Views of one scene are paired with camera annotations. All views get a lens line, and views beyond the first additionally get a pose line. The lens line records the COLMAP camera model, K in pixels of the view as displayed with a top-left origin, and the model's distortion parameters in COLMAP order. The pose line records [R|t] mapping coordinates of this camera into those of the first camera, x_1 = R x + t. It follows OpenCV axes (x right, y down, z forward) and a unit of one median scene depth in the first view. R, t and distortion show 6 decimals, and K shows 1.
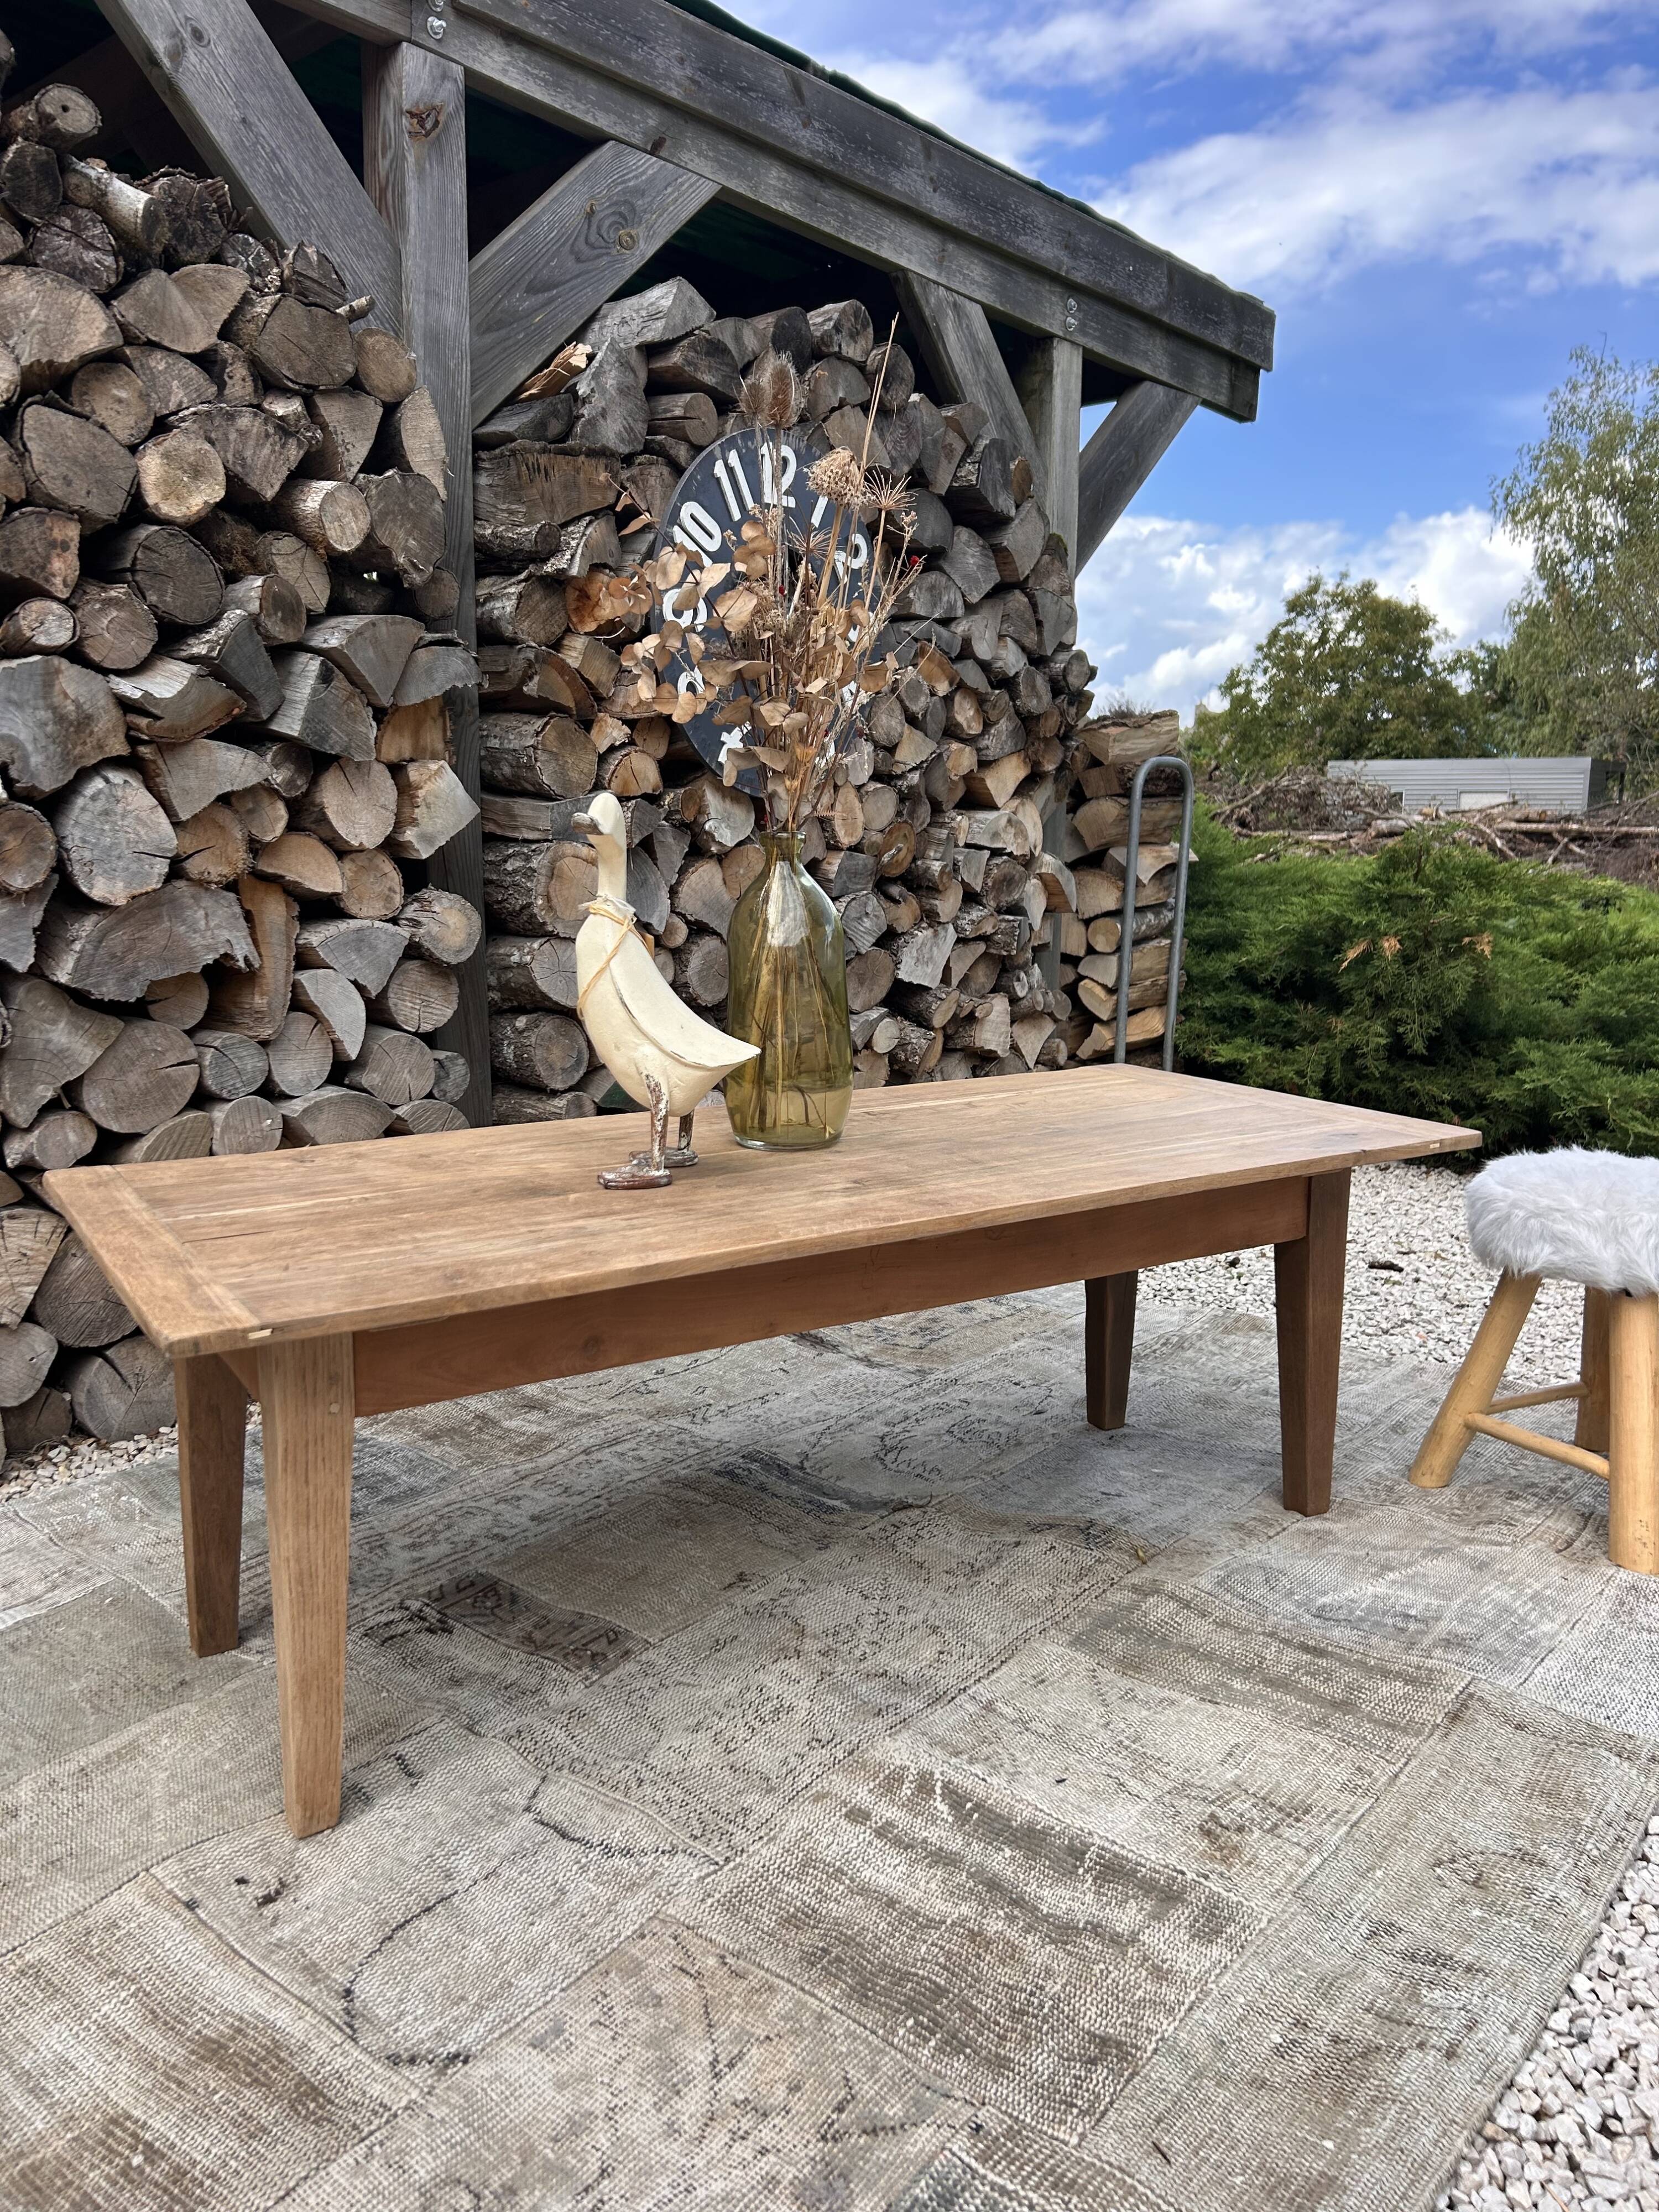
lens RADIAL K [[1671.9, 0, 812.8], [0, 1671.9, 1081.8], [0, 0, 1]] dist [0.033896, -0.034185]
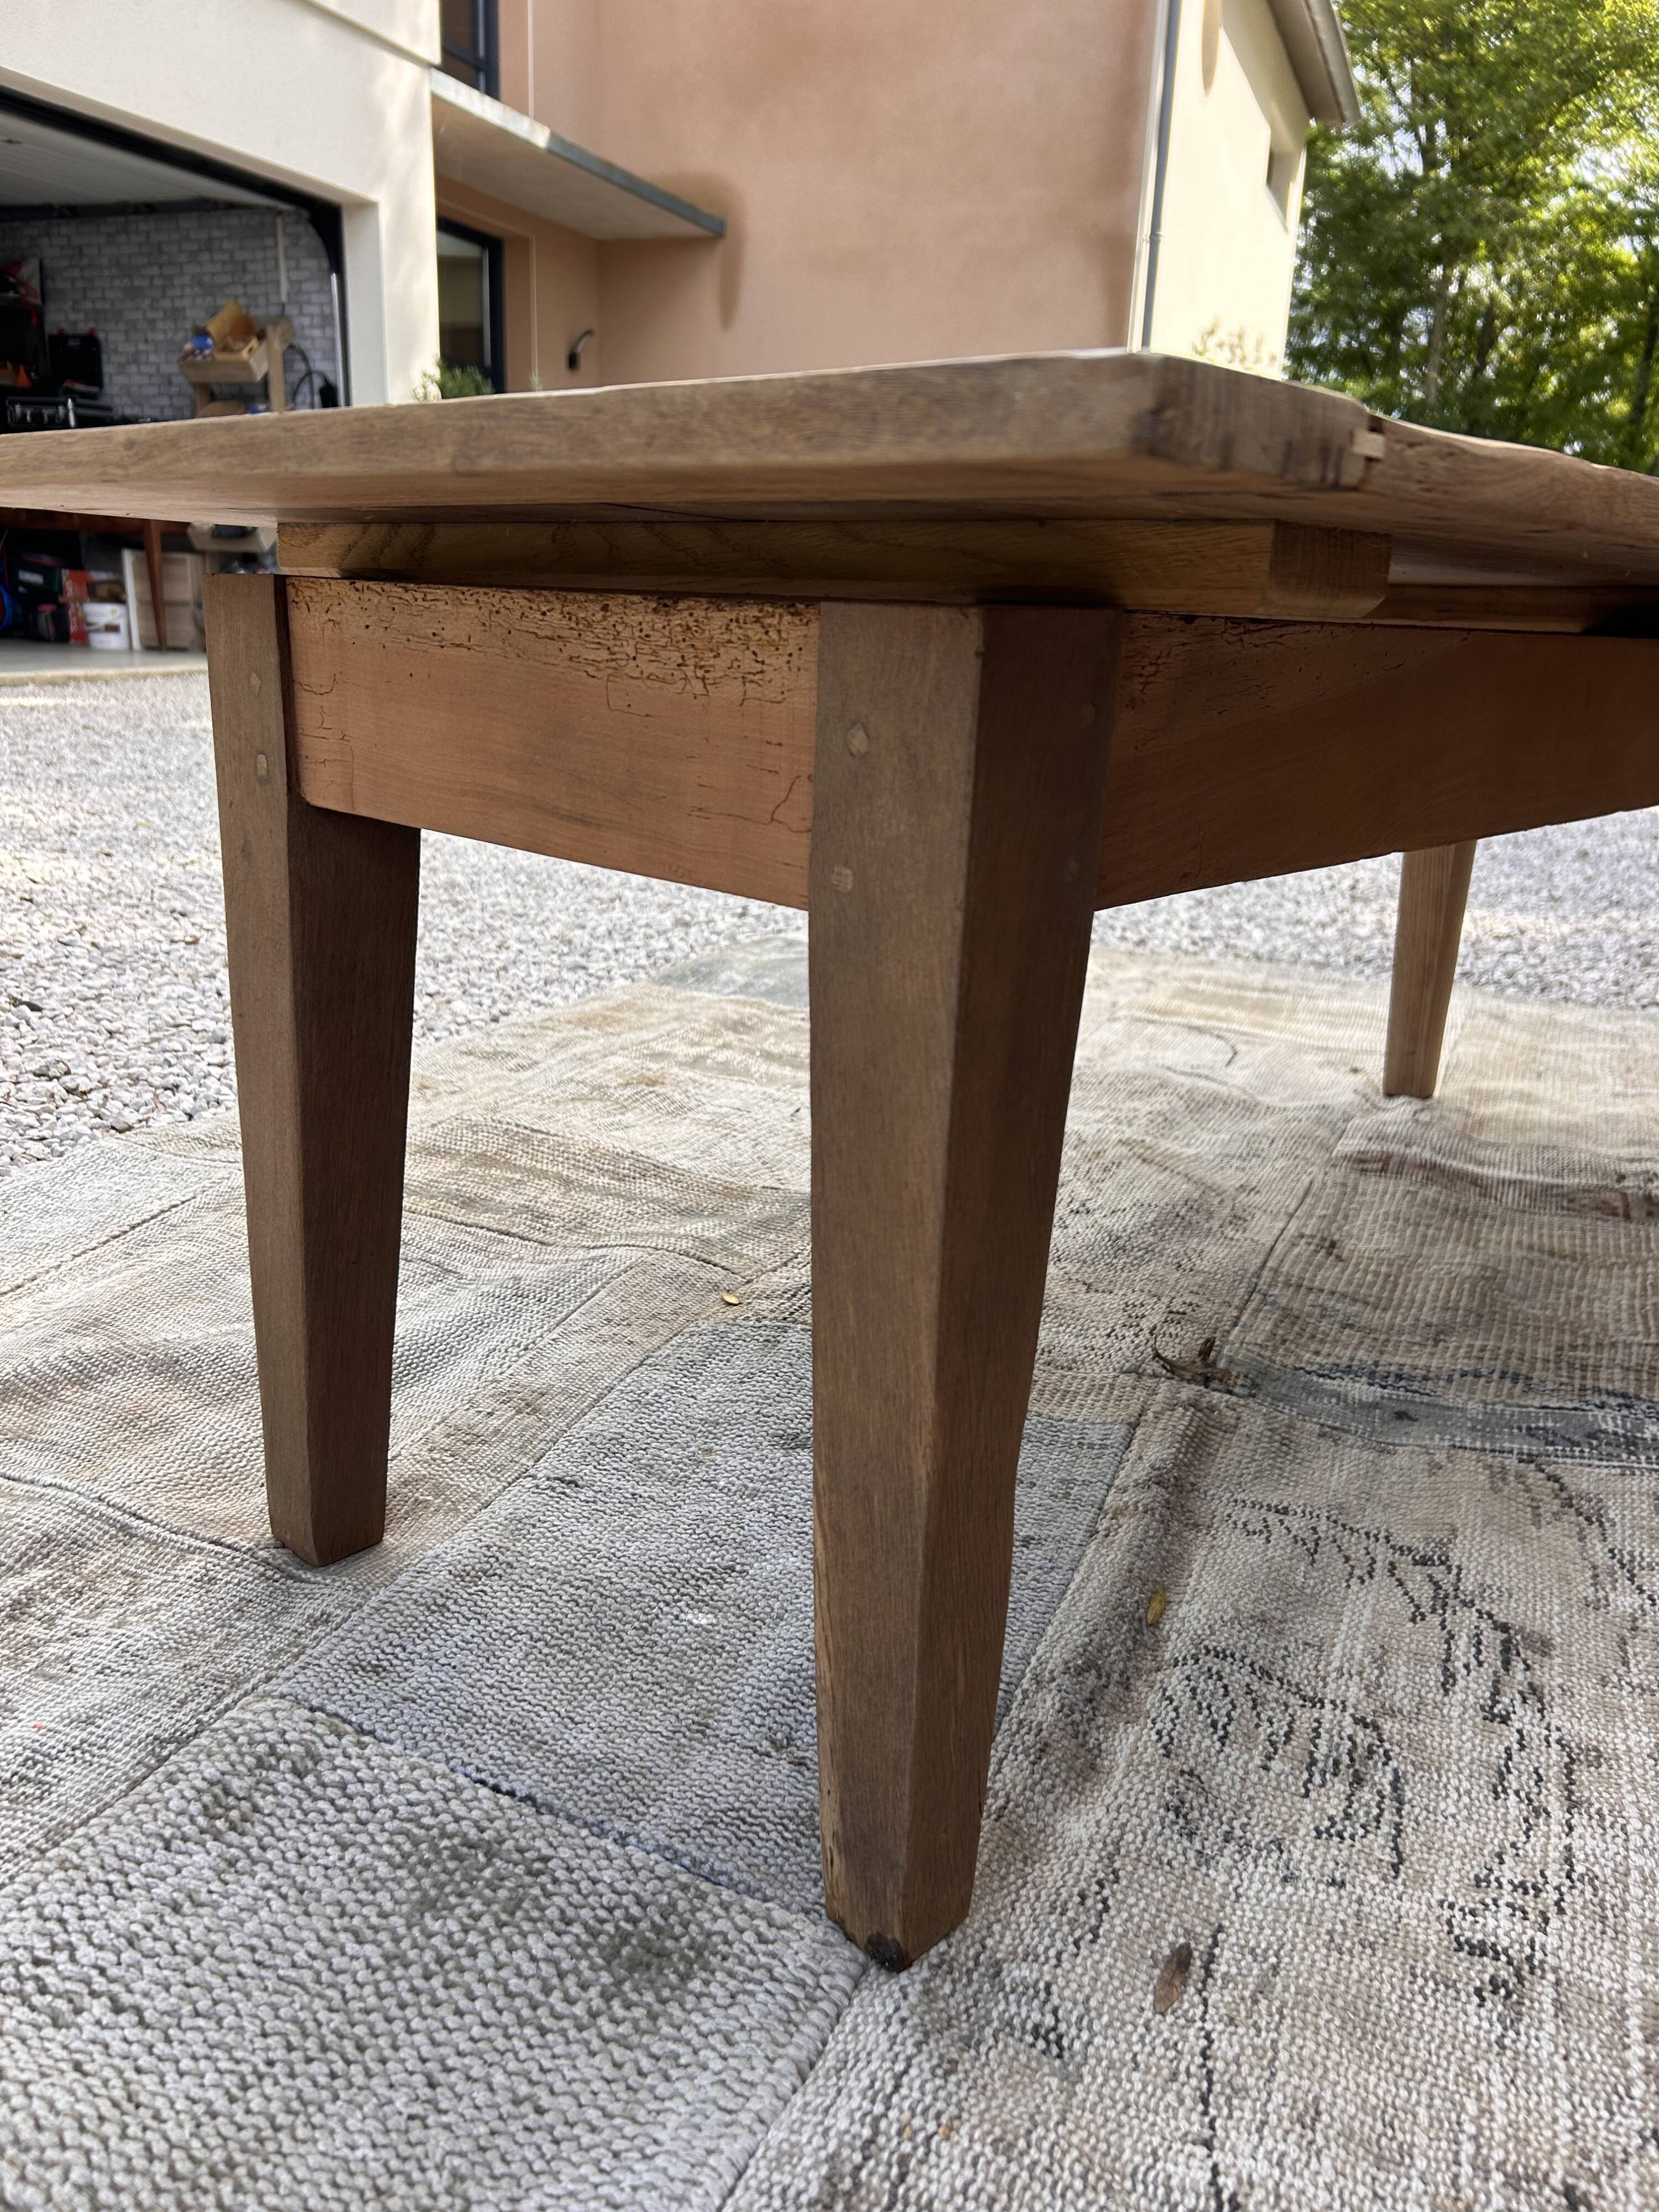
lens RADIAL K [[1672.5, 0, 812.5], [0, 1672.5, 1102.1], [0, 0, 1]] dist [0.028966, -0.030966]
pose [[-0.965850, 0.035662, -0.256635, 0.252515], [-0.080462, 0.900230, 0.427916, -0.014712], [0.246291, 0.433952, -0.866618, 1.190807]]
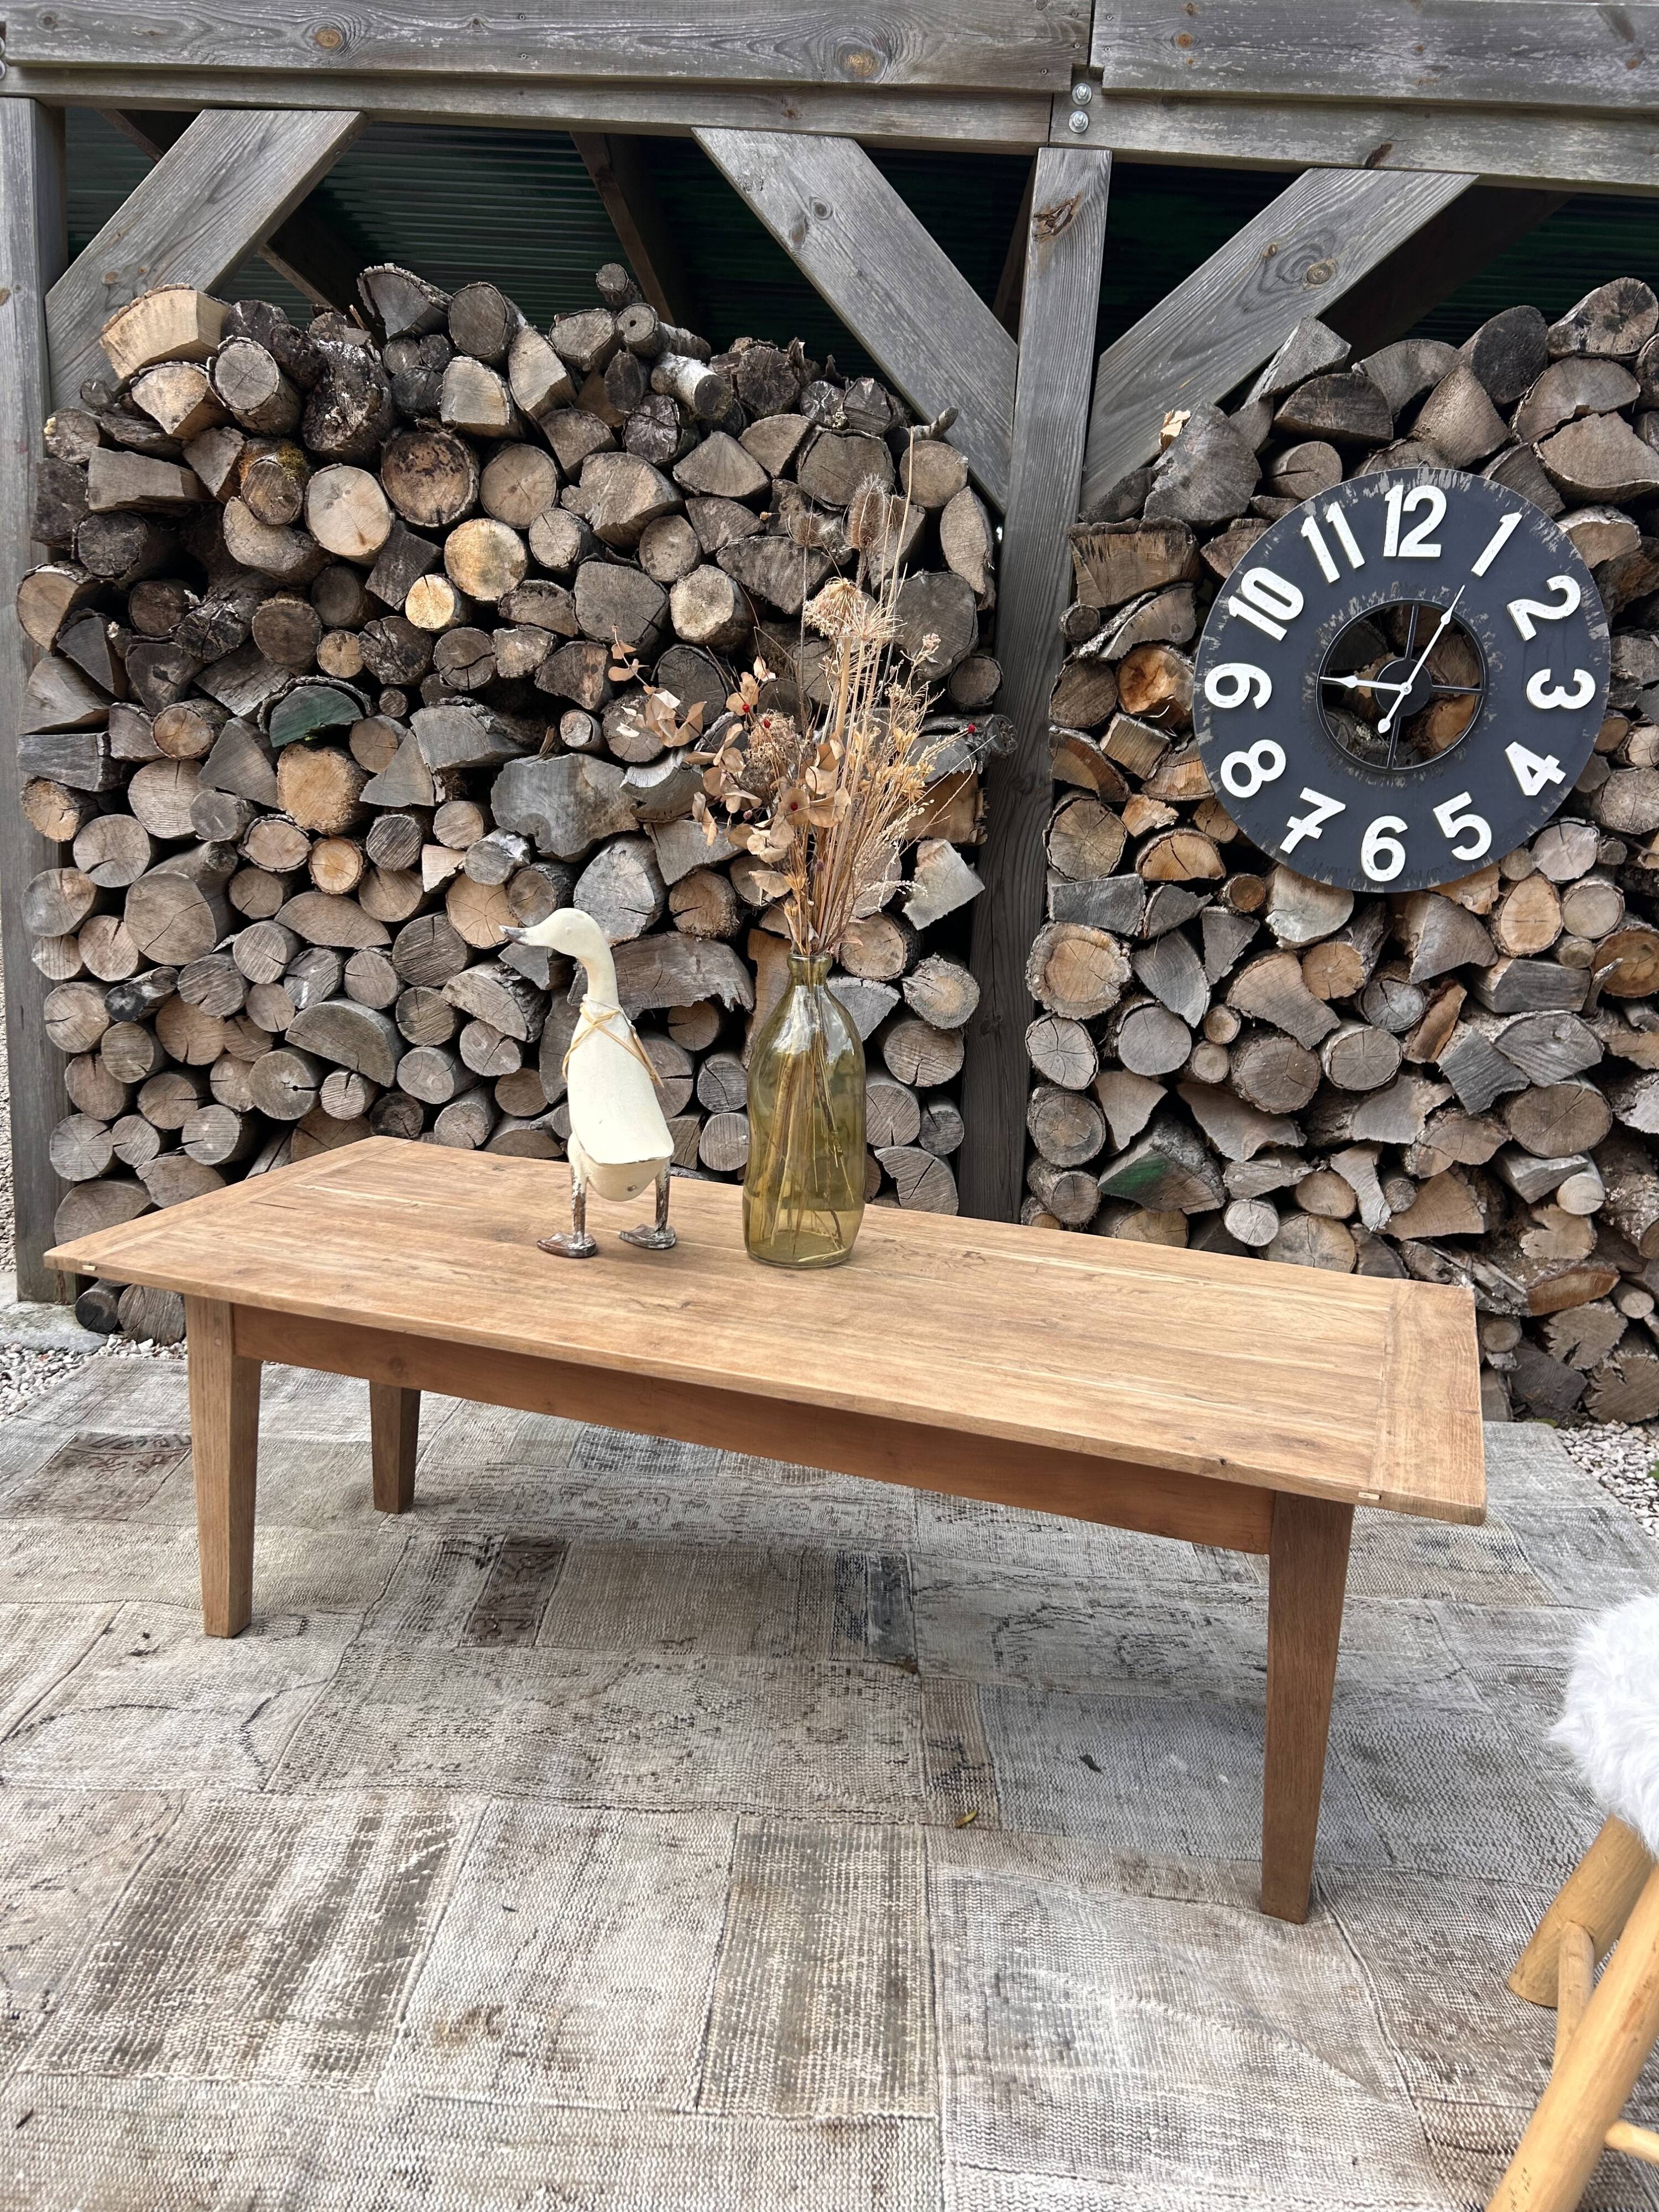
lens RADIAL K [[1672.5, 0, 812.5], [0, 1672.5, 1102.1], [0, 0, 1]] dist [0.028966, -0.030966]
pose [[0.607529, 0.185632, -0.772301, 0.615145], [-0.166773, 0.980445, 0.104471, -0.132779], [0.776592, 0.065329, 0.626607, 0.296740]]
